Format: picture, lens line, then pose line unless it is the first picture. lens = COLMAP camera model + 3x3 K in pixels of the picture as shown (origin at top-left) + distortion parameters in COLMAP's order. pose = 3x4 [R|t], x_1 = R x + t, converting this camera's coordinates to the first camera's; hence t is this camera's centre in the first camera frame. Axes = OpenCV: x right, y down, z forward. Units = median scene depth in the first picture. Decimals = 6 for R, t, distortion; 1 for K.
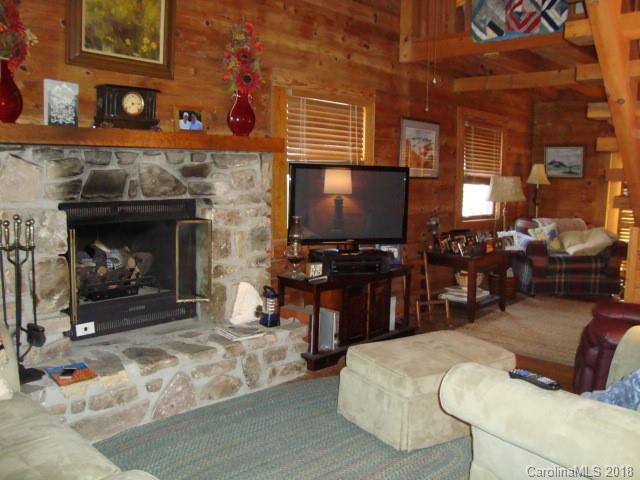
lens RADIAL K [[572.5, 0, 320.0], [0, 572.5, 240.0], [0, 0, 1]] dist [-0.203284, 0.210158]
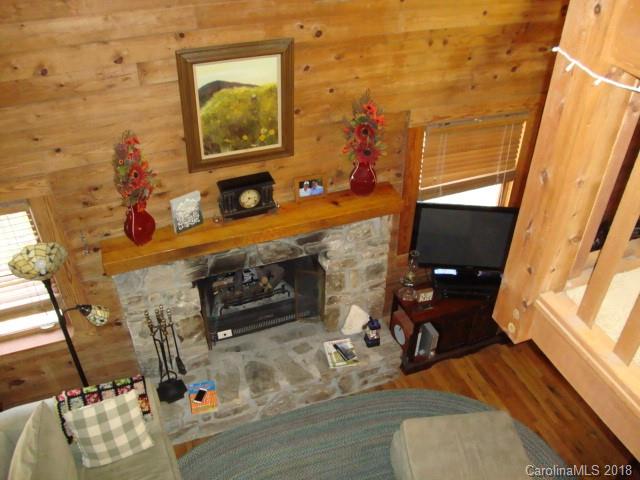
lens RADIAL K [[572.5, 0, 320.0], [0, 572.5, 240.0], [0, 0, 1]] dist [-0.203284, 0.210158]
pose [[0.902334, 0.250124, -0.351044, 0.188401], [-0.042854, 0.862437, 0.504346, -0.665722], [0.428903, -0.440045, 0.788925, 0.106535]]
